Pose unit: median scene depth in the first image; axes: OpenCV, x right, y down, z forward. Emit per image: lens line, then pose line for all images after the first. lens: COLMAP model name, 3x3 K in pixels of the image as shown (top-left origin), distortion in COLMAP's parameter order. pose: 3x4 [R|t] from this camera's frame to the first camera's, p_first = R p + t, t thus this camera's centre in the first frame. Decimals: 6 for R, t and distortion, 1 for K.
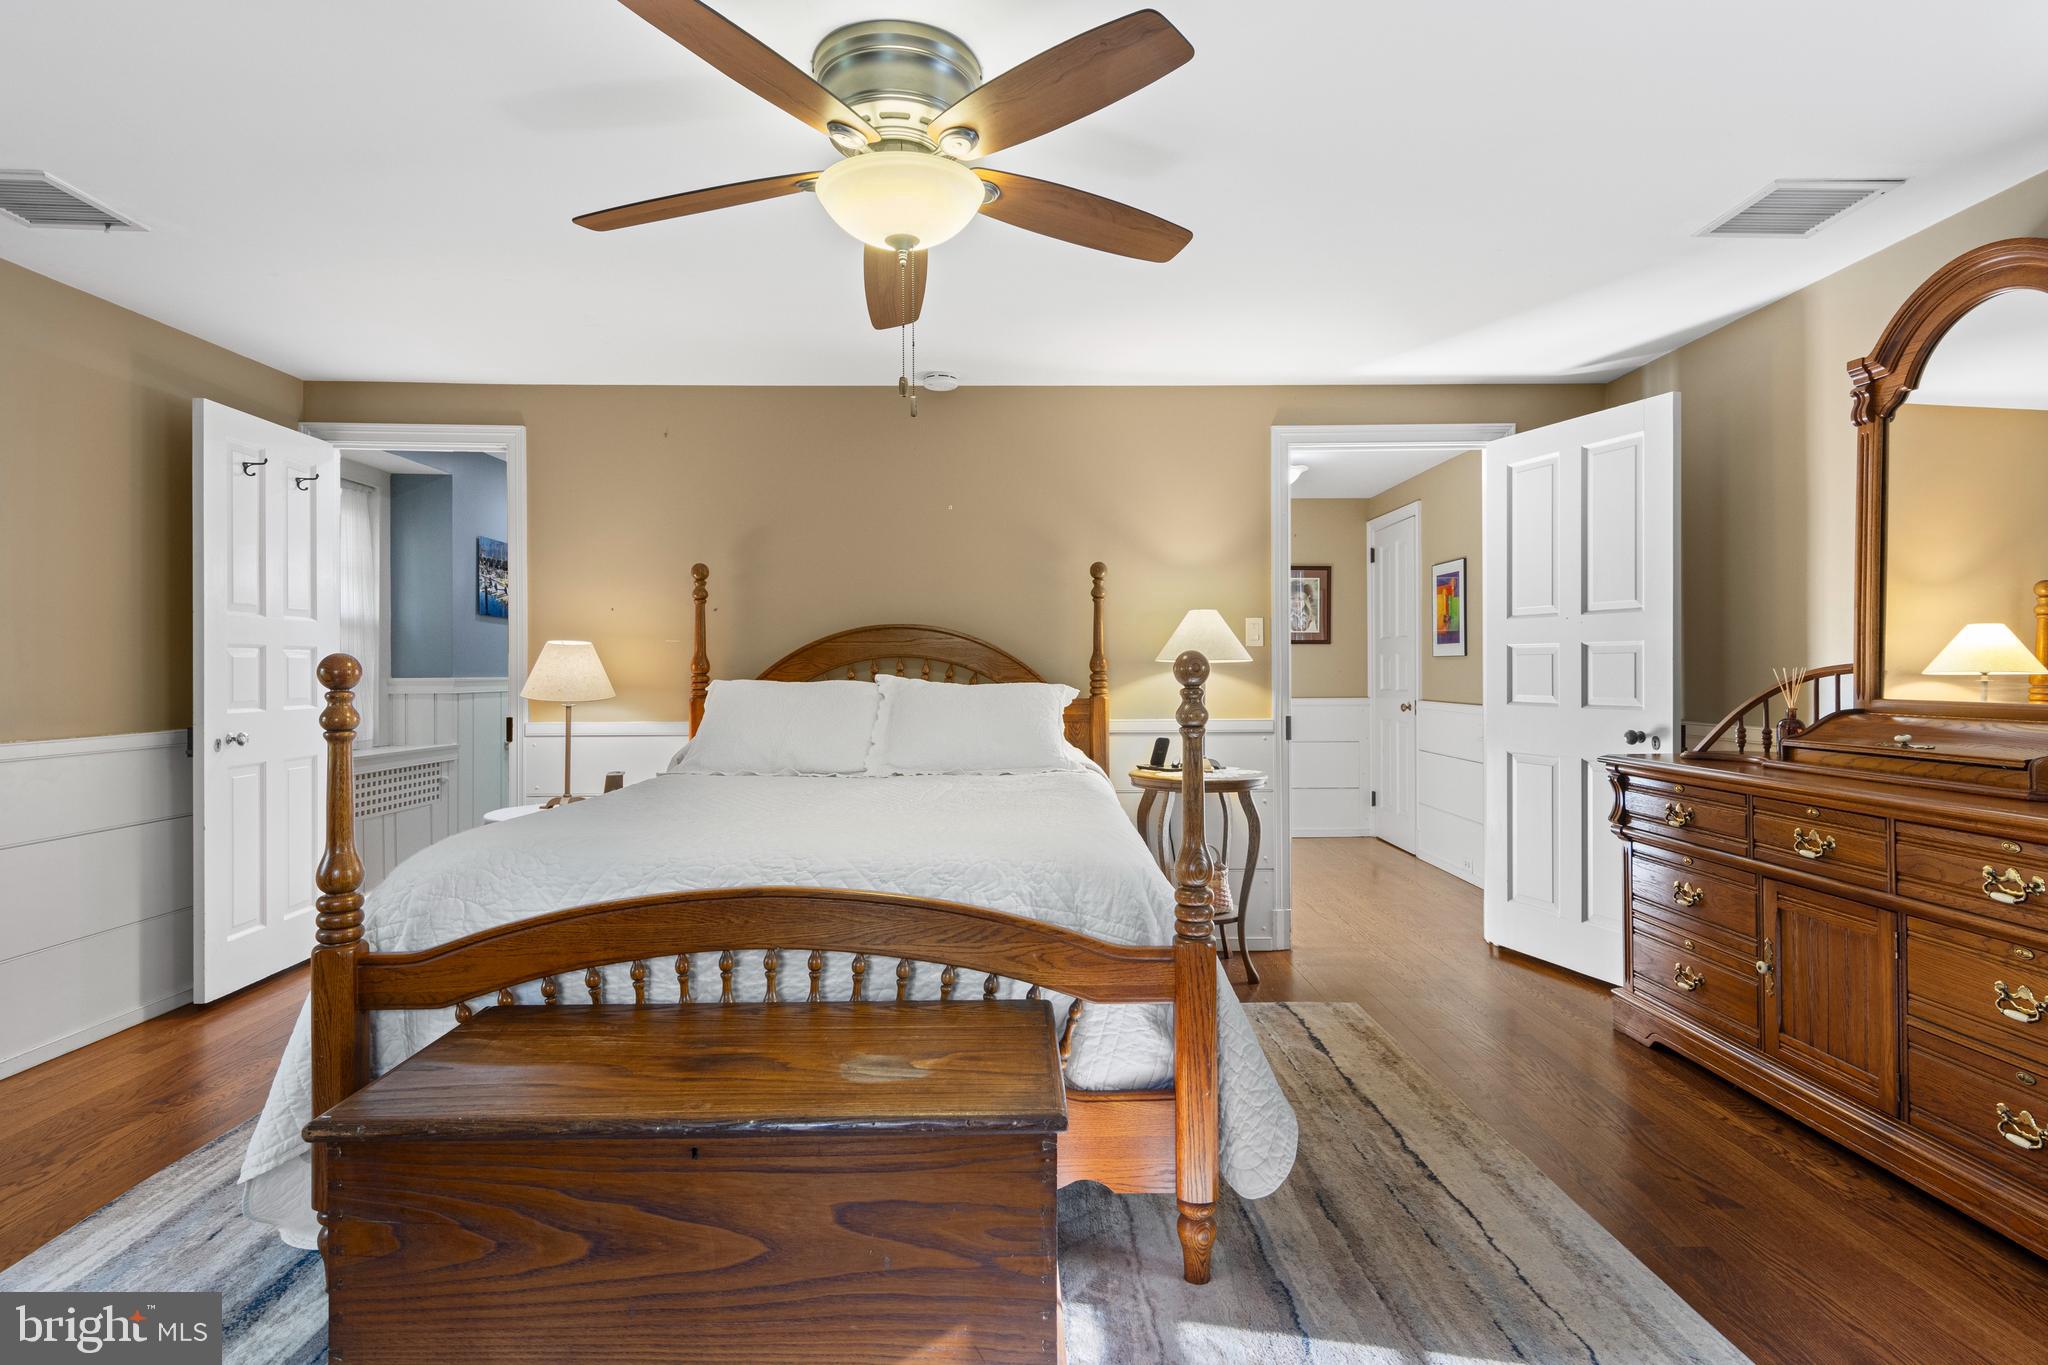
lens RADIAL K [[1043.9, 0, 1023.7], [0, 1043.9, 667.2], [0, 0, 1]] dist [0.011797, -0.004113]
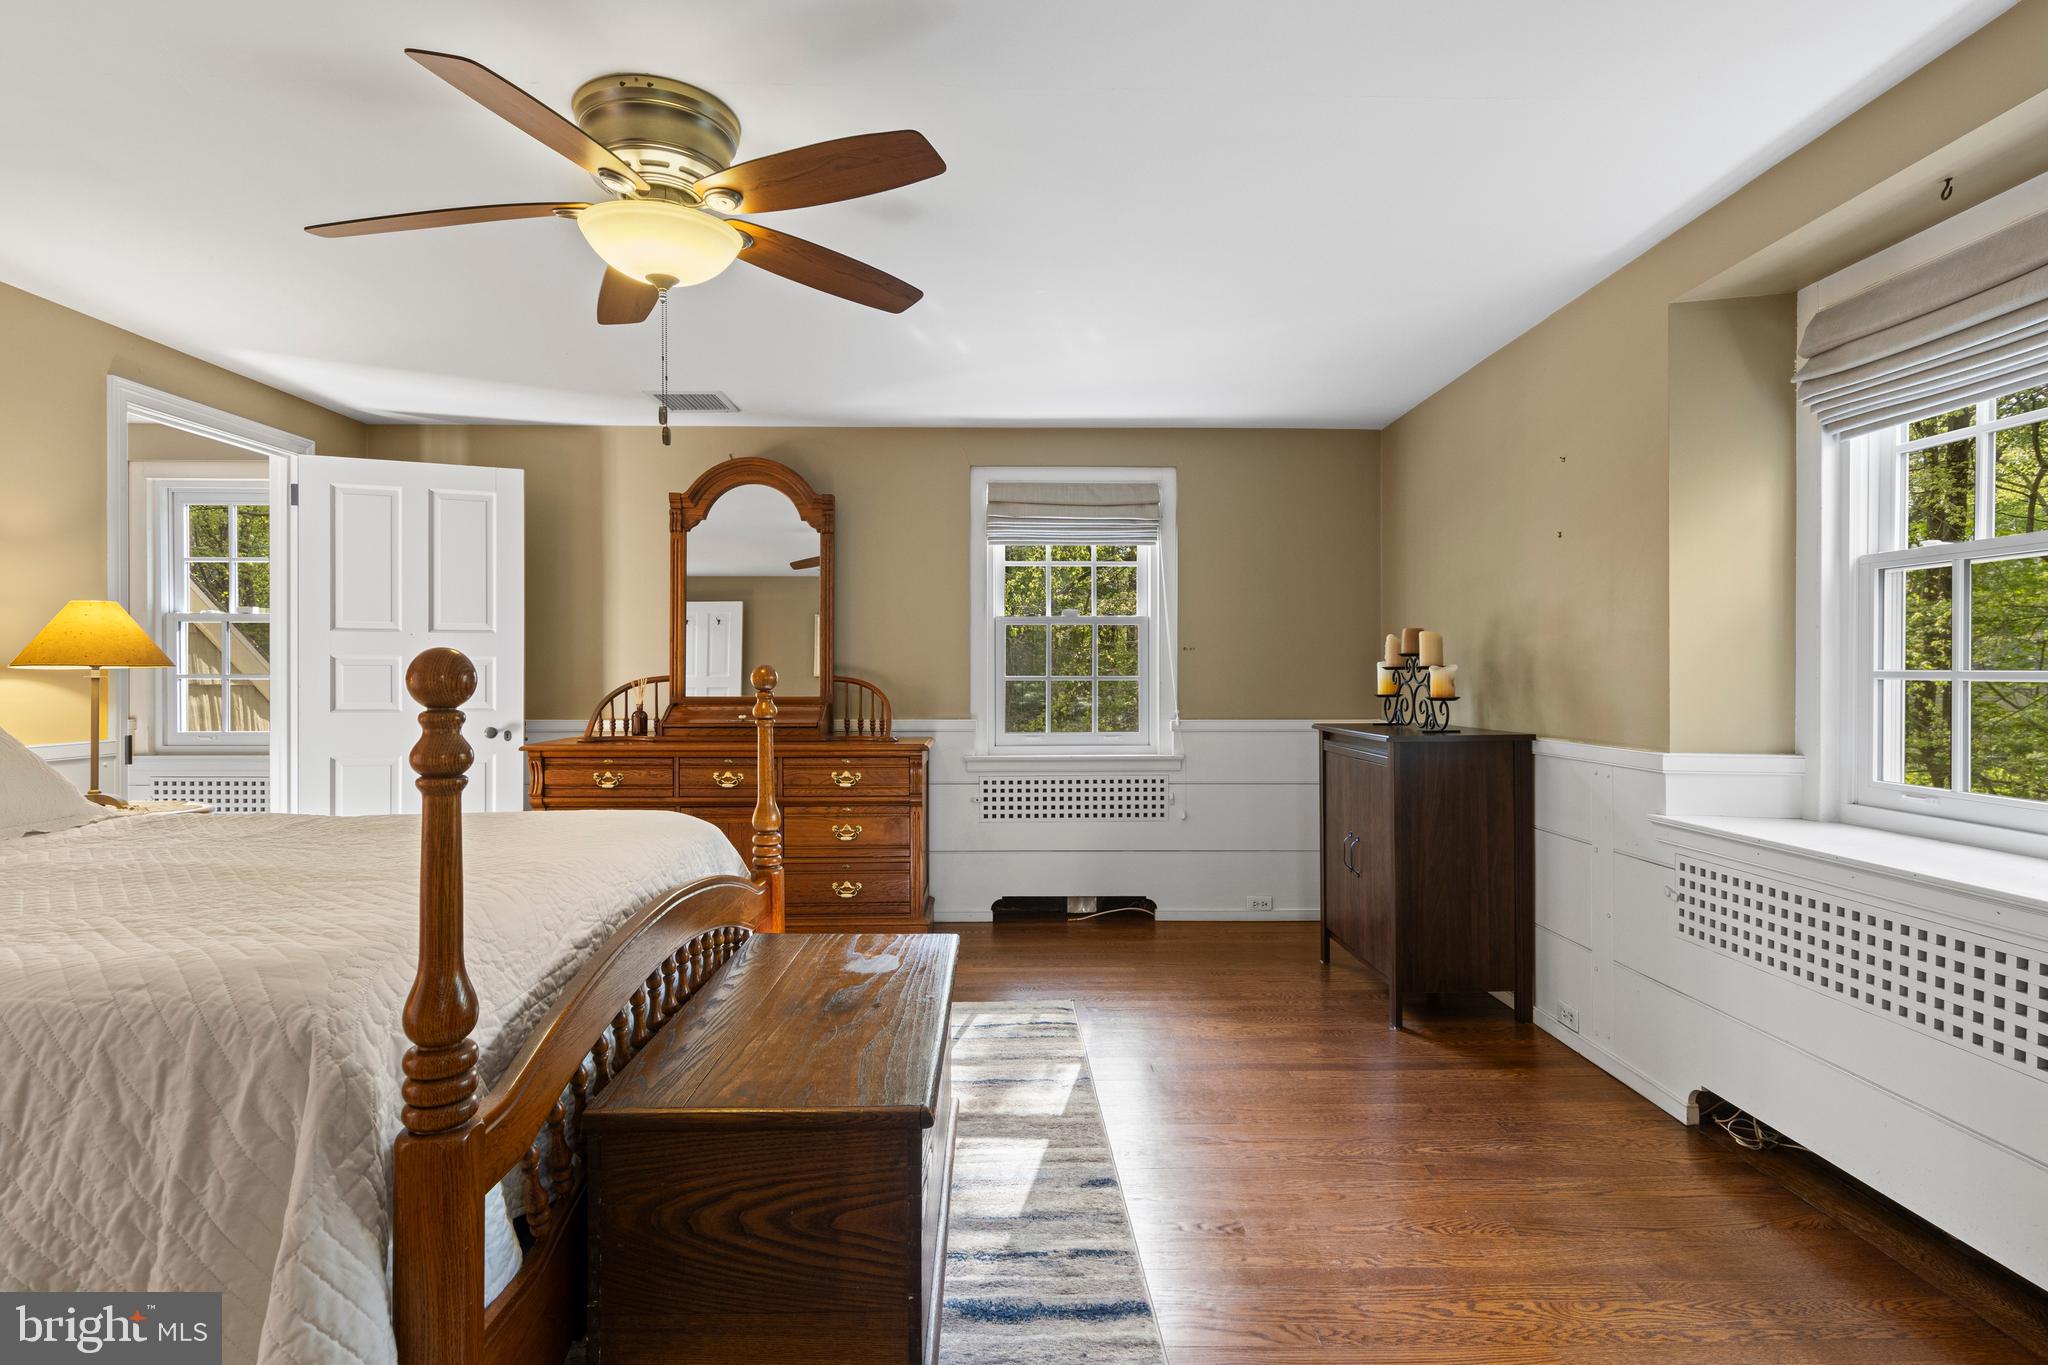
lens RADIAL K [[1043.9, 0, 1012.1], [0, 1043.9, 689.4], [0, 0, 1]] dist [0.011797, -0.004113]
pose [[0.009874, -0.006950, 0.999927, -1.095279], [-0.003406, 0.999970, 0.006984, 0.005555], [-0.999945, -0.003475, 0.009850, 0.574006]]
